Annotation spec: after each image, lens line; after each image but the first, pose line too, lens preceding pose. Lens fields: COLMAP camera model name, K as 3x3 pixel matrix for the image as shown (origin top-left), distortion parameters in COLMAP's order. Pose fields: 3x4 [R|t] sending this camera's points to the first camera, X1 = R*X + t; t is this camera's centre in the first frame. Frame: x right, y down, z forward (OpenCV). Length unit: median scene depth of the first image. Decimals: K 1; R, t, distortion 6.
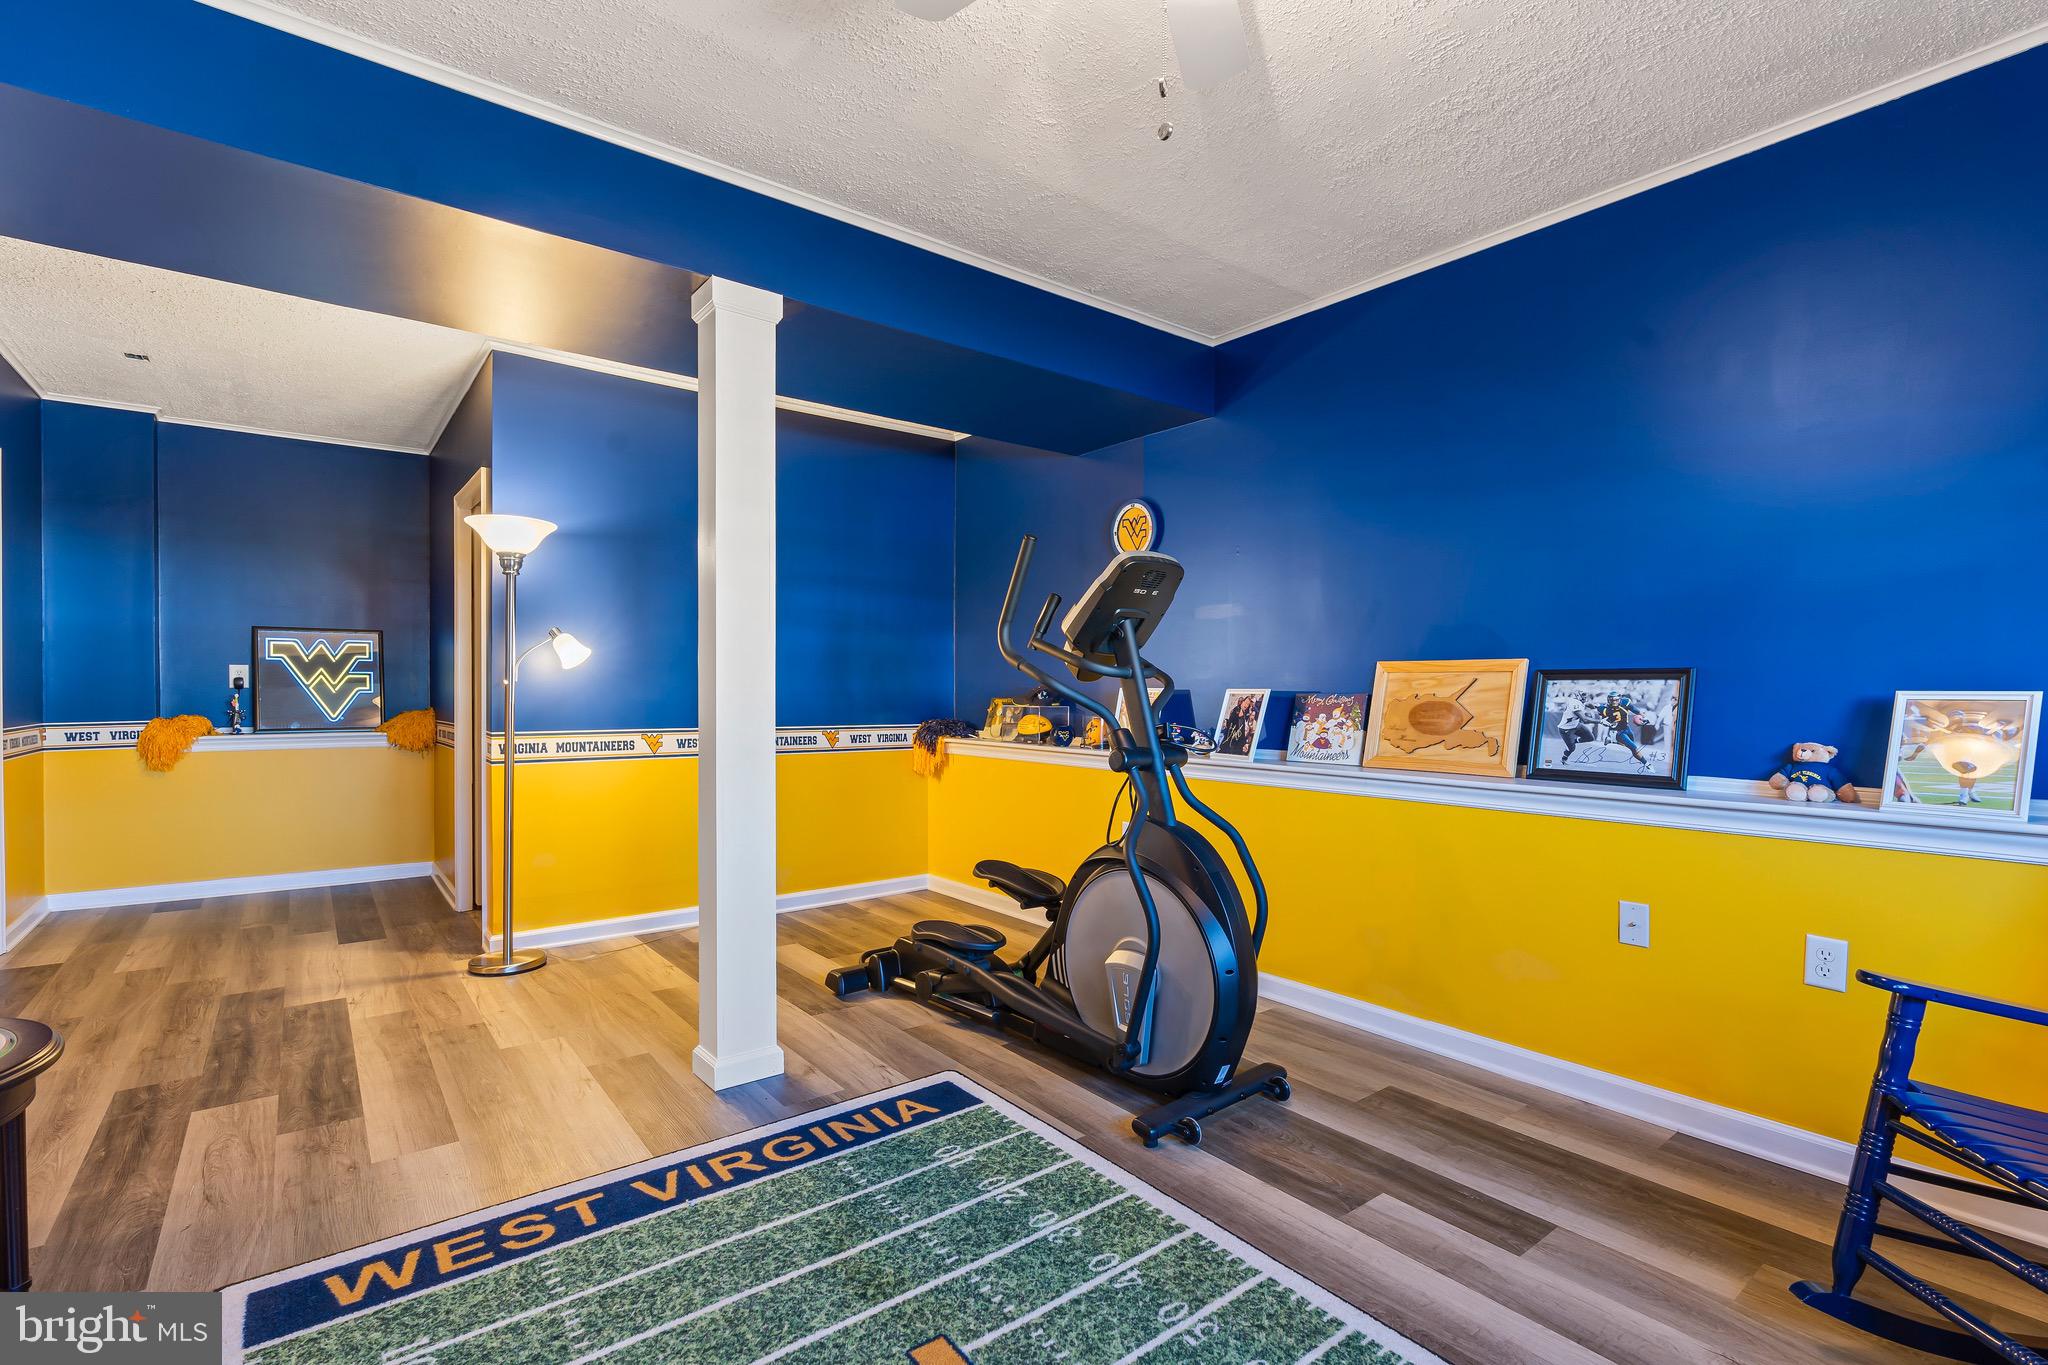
lens RADIAL K [[930.2, 0, 1018.8], [0, 930.2, 695.1], [0, 0, 1]] dist [-0.010058, 0.003588]
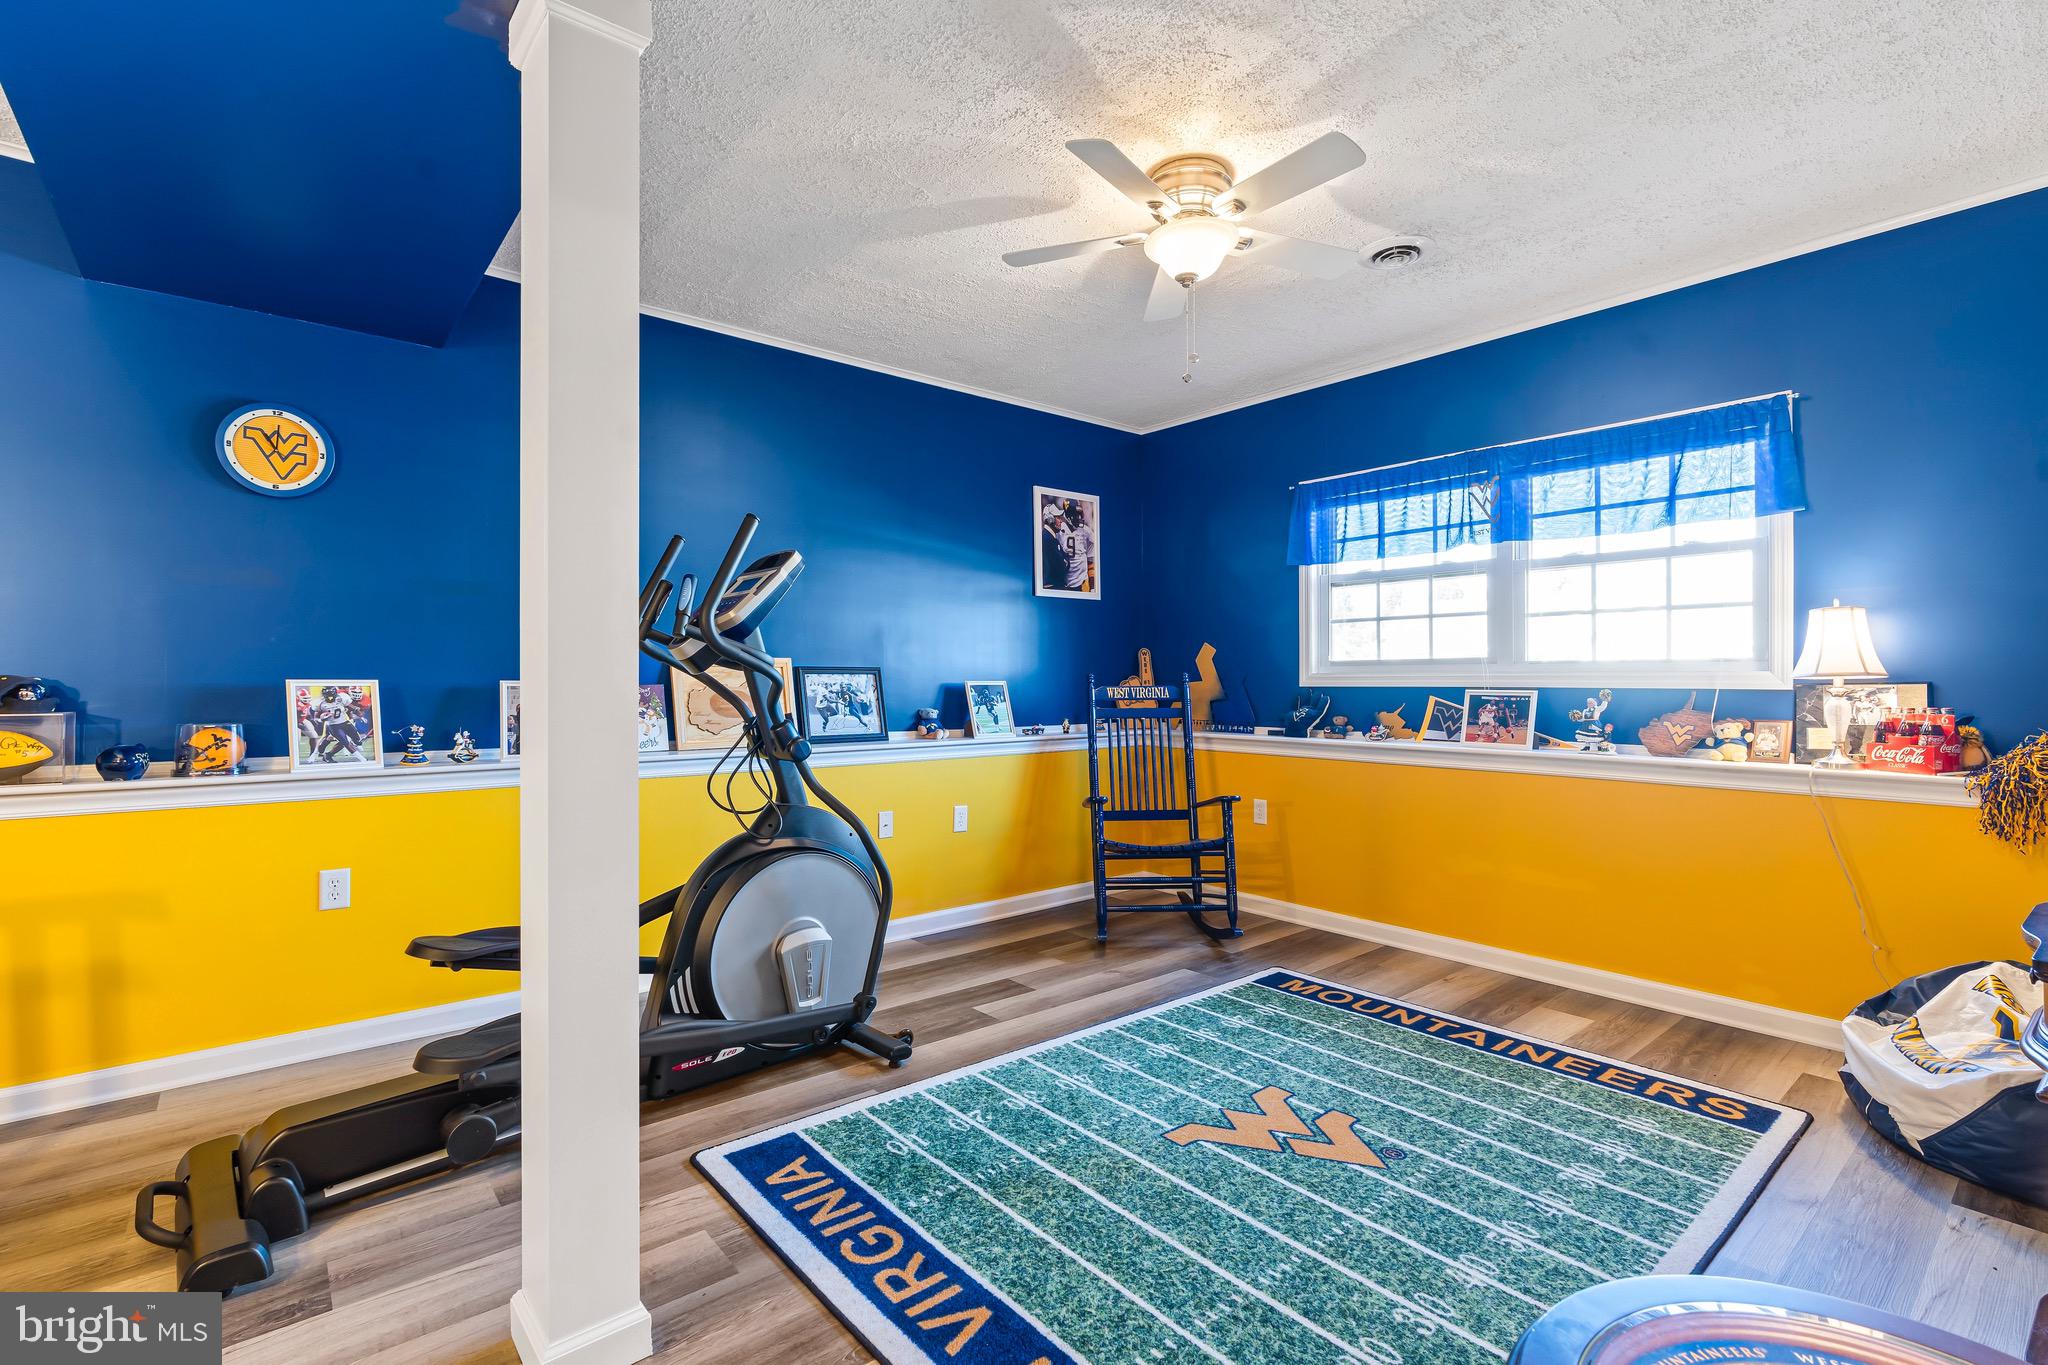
lens RADIAL K [[930.2, 0, 1018.2], [0, 930.2, 676.2], [0, 0, 1]] dist [-0.010058, 0.003588]
pose [[-0.026581, 0.001762, 0.999645, -1.027747], [0.006664, 0.999977, -0.001585, -0.010002], [-0.999624, 0.006620, -0.026592, 0.855138]]
